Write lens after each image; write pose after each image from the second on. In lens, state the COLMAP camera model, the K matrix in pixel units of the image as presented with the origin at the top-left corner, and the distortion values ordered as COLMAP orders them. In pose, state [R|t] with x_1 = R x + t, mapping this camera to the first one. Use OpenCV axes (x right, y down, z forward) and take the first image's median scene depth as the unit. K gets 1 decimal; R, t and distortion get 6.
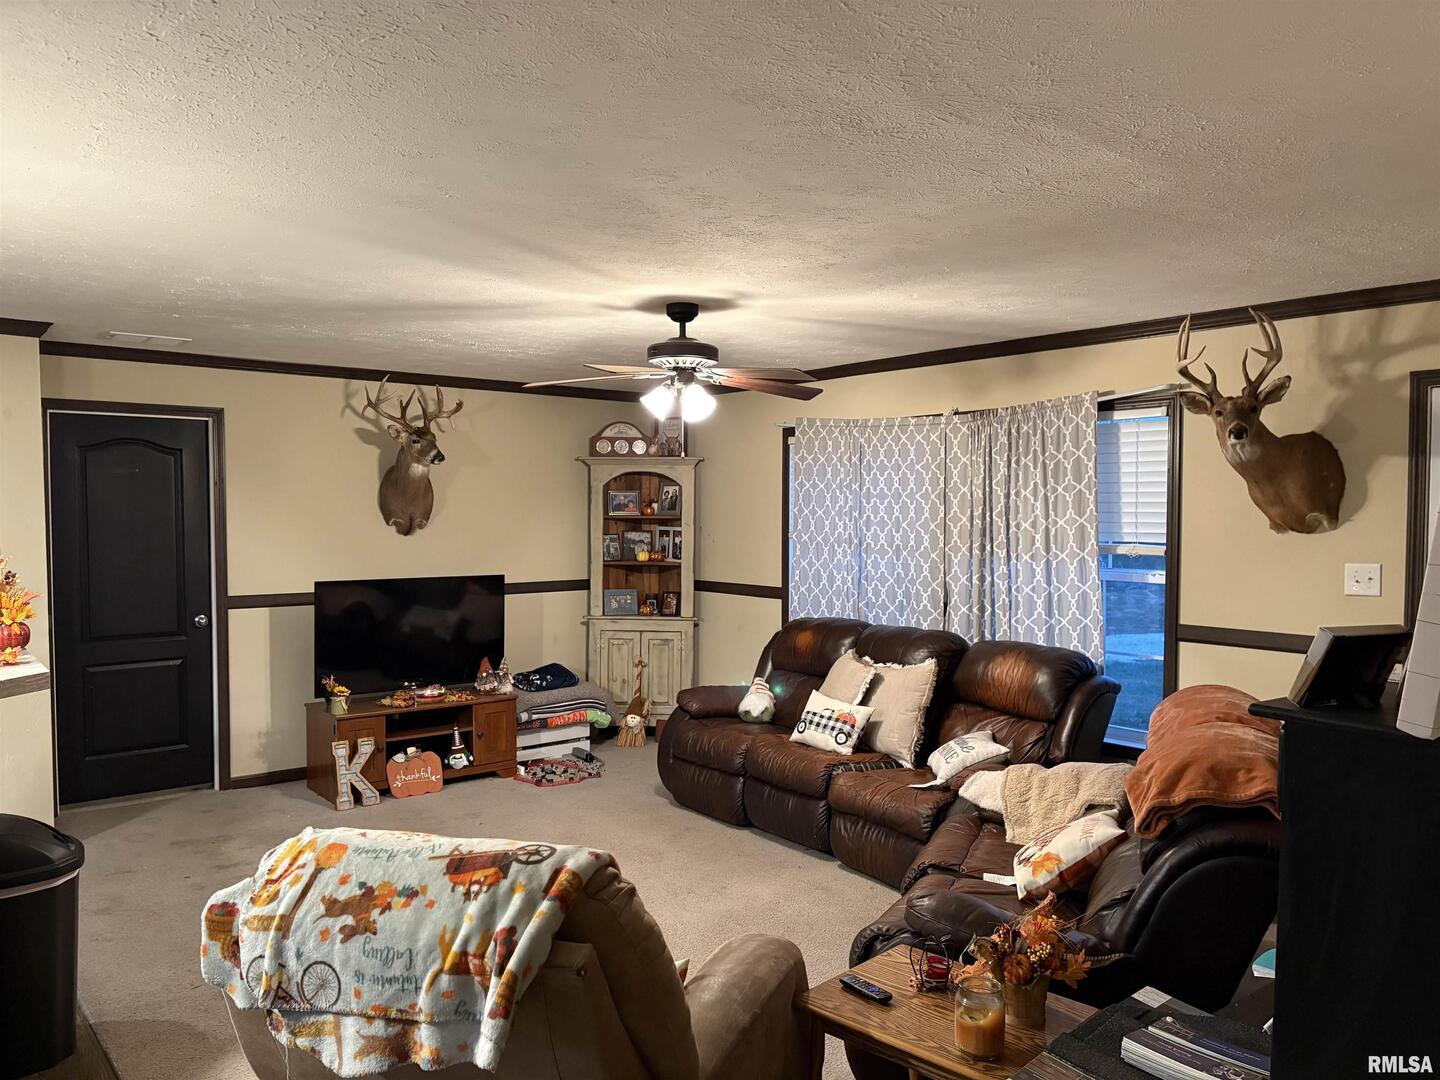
lens RADIAL K [[1086.9, 0, 711.5], [0, 1086.9, 550.6], [0, 0, 1]] dist [0.049958, -0.036690]
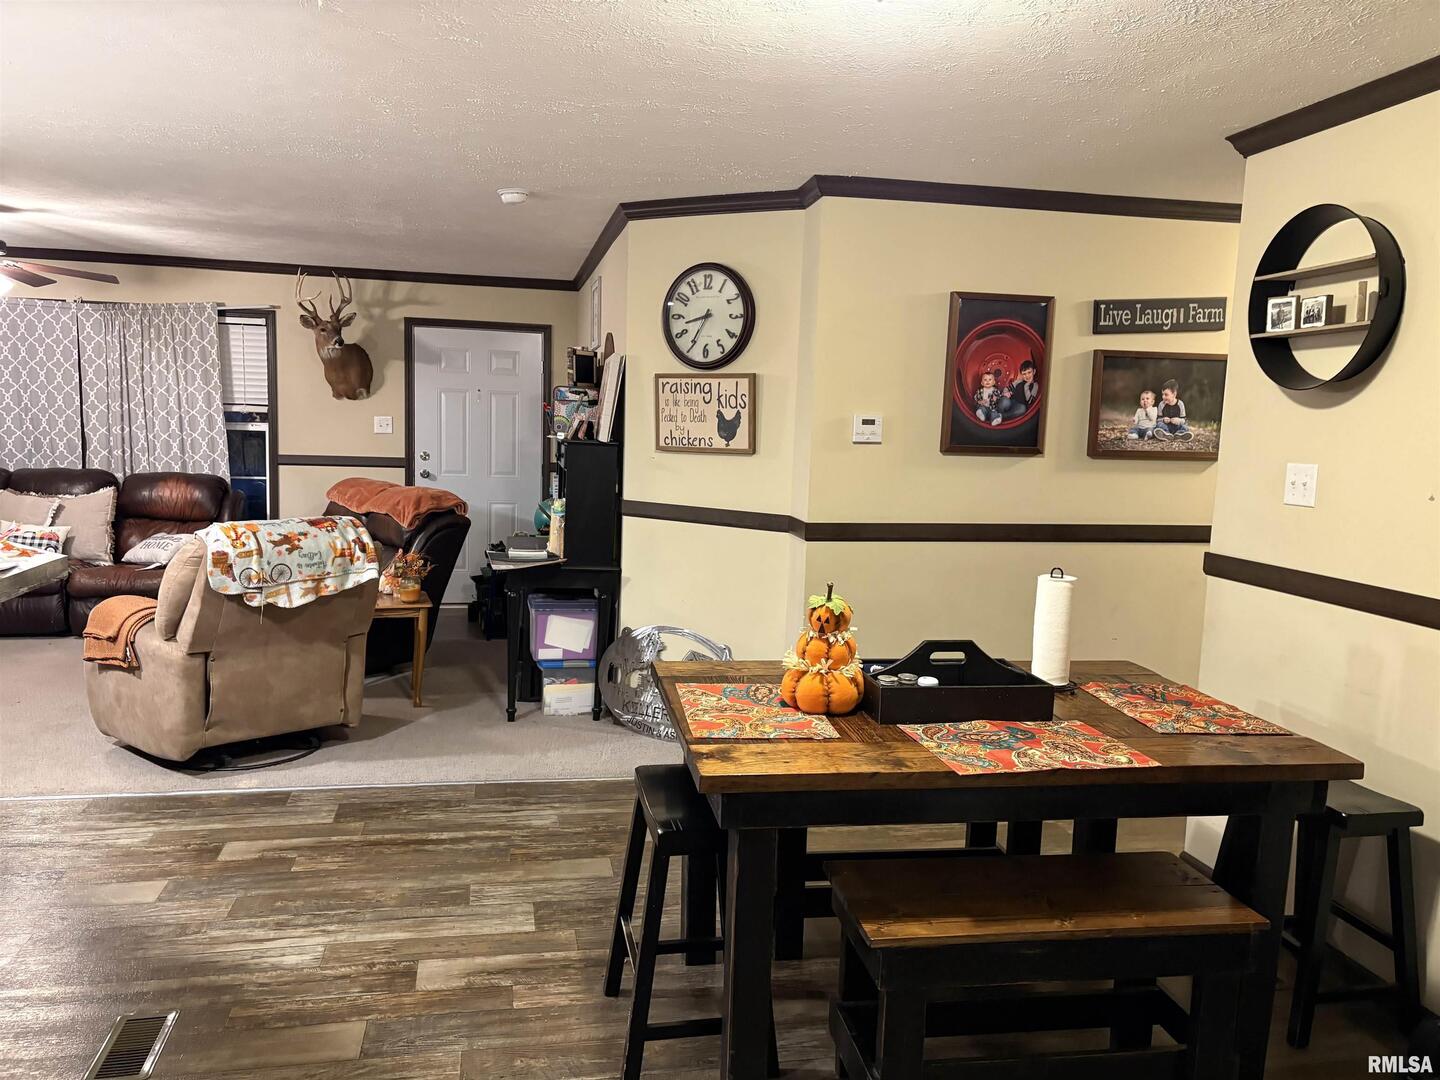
lens RADIAL K [[1086.9, 0, 719.7], [0, 1086.9, 544.4], [0, 0, 1]] dist [0.049958, -0.036690]
pose [[0.461459, -0.094927, 0.882068, -0.697363], [0.002855, 0.994413, 0.105524, 0.028629], [-0.887157, -0.046177, 0.459152, -0.327087]]
